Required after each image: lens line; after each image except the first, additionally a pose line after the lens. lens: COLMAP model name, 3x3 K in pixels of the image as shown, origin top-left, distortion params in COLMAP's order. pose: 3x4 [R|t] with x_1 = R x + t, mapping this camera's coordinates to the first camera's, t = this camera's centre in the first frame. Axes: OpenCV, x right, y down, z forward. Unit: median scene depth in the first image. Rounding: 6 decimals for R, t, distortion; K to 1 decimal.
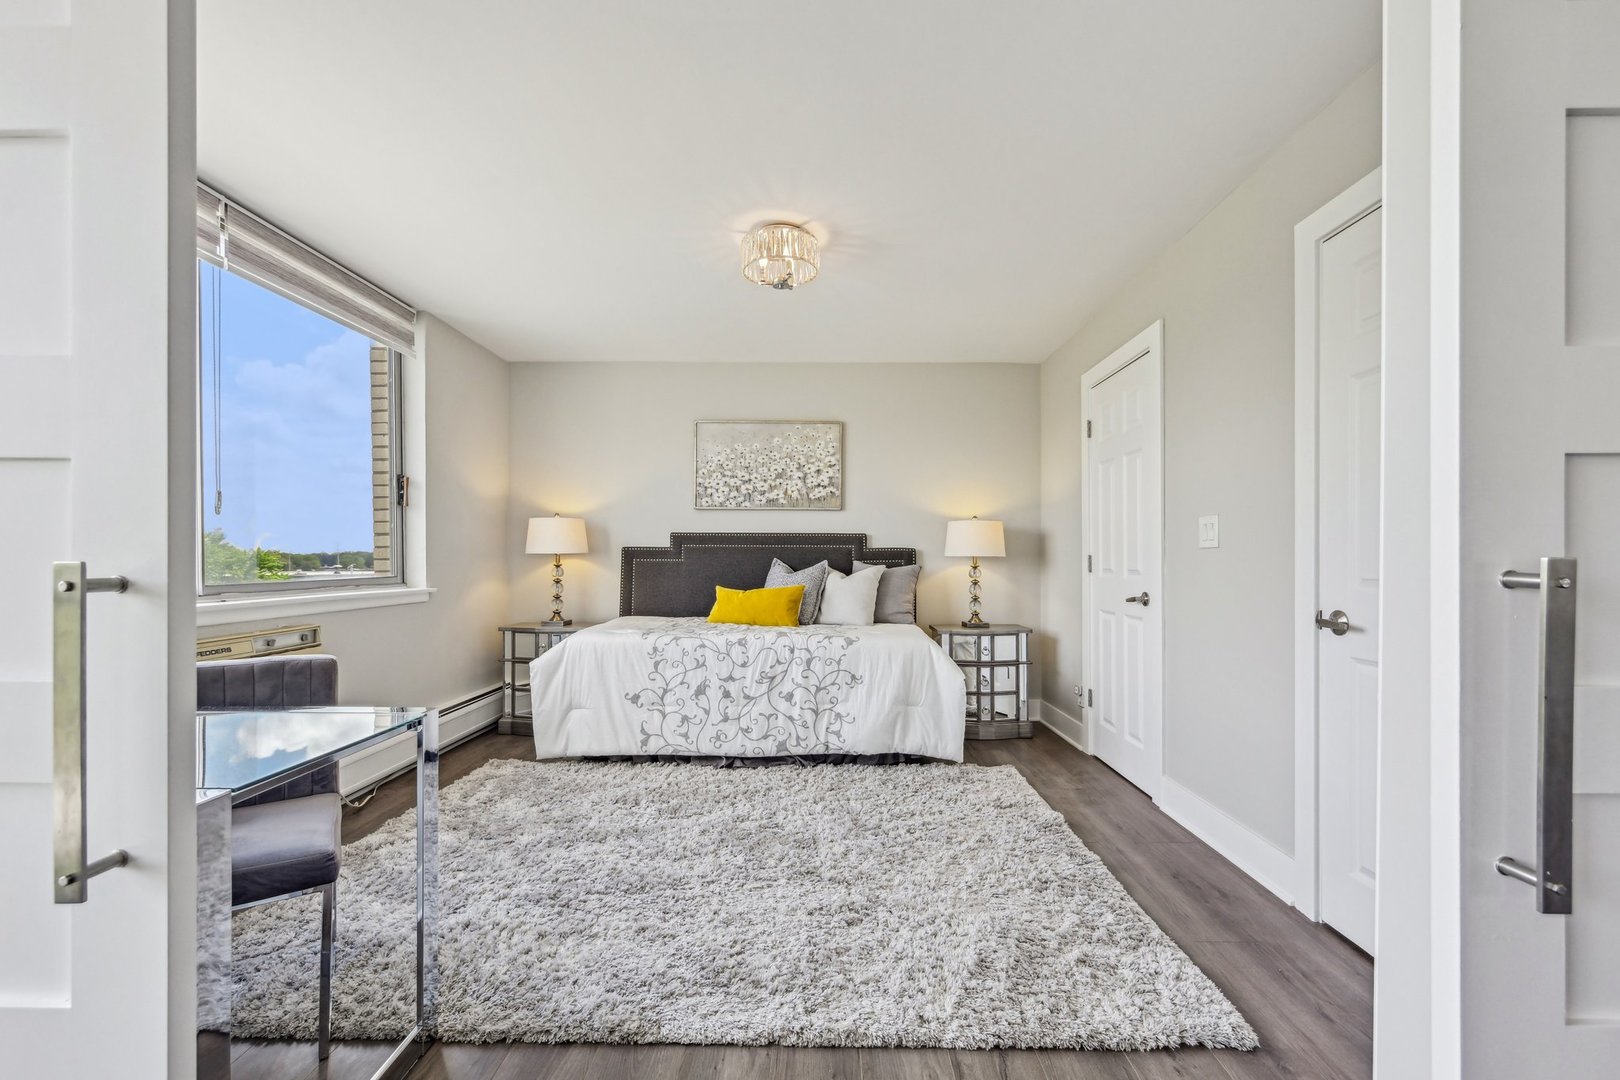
lens RADIAL K [[681.1, 0, 820.7], [0, 681.1, 549.7], [0, 0, 1]] dist [-0.001886, 0.000343]
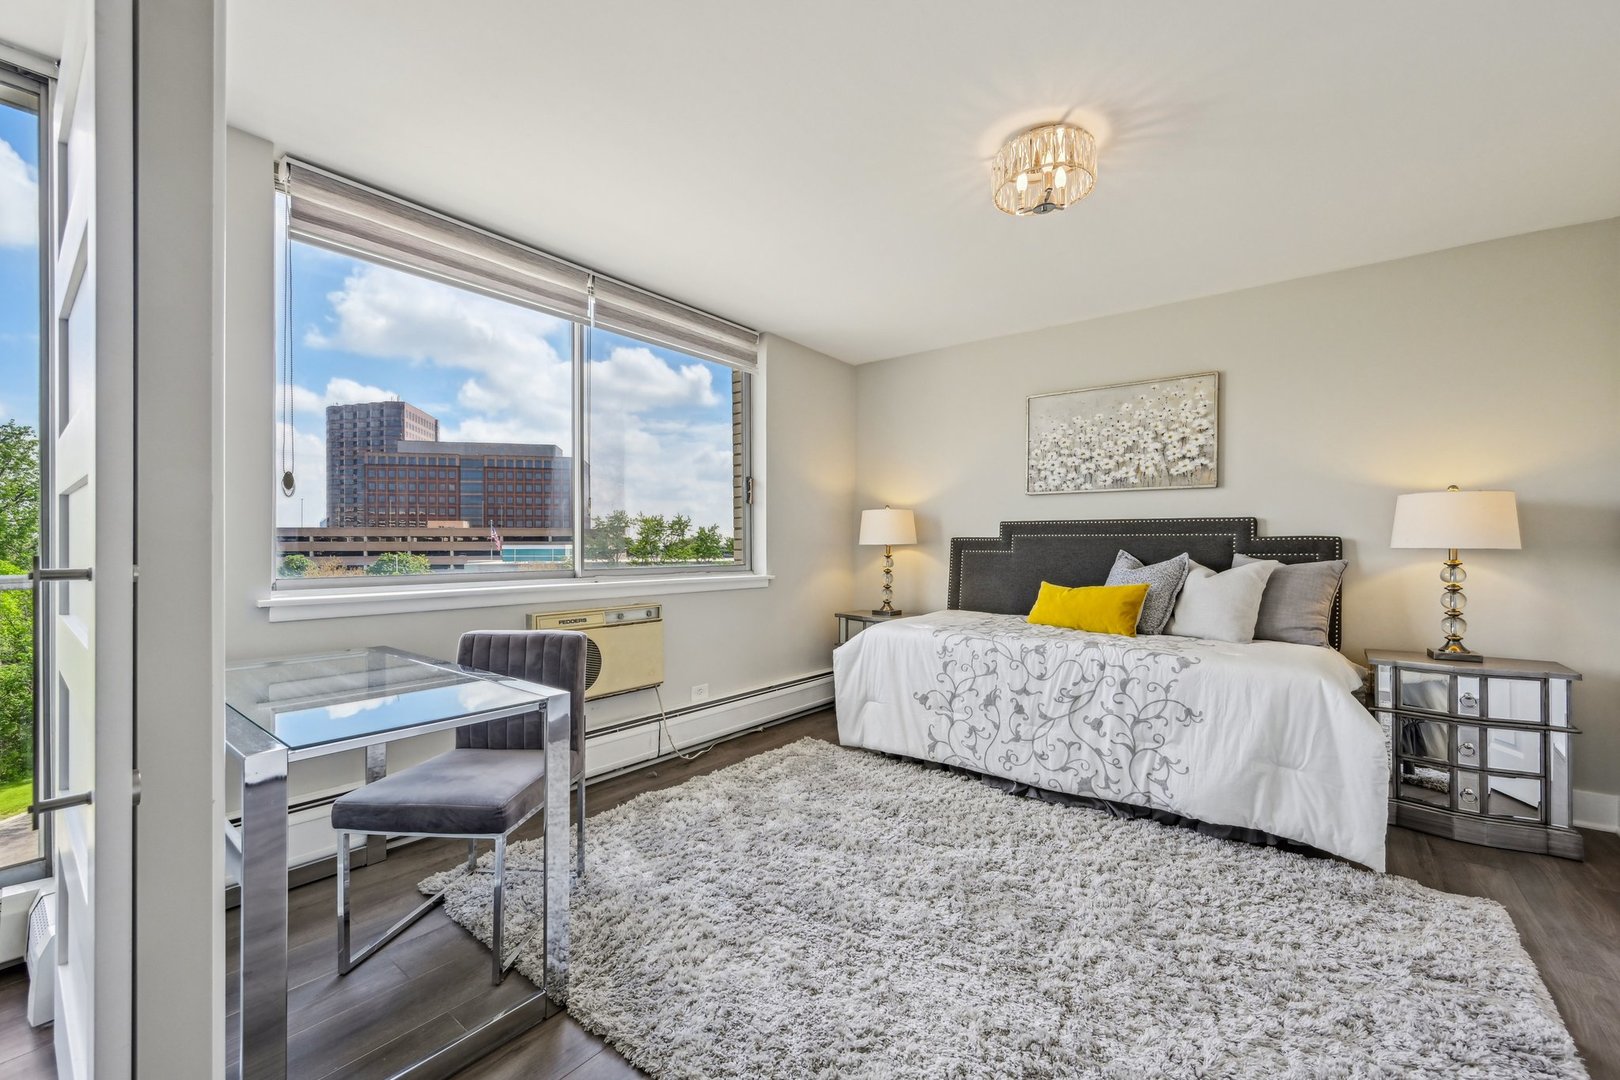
lens RADIAL K [[658.1, 0, 810.0], [0, 658.1, 540.0], [0, 0, 1]] dist [-0.001351, 0.000280]
pose [[0.793395, -0.005456, -0.608683, 0.156736], [0.005236, 0.999984, -0.002138, 0.000140], [0.608685, -0.001491, 0.793411, 0.185130]]
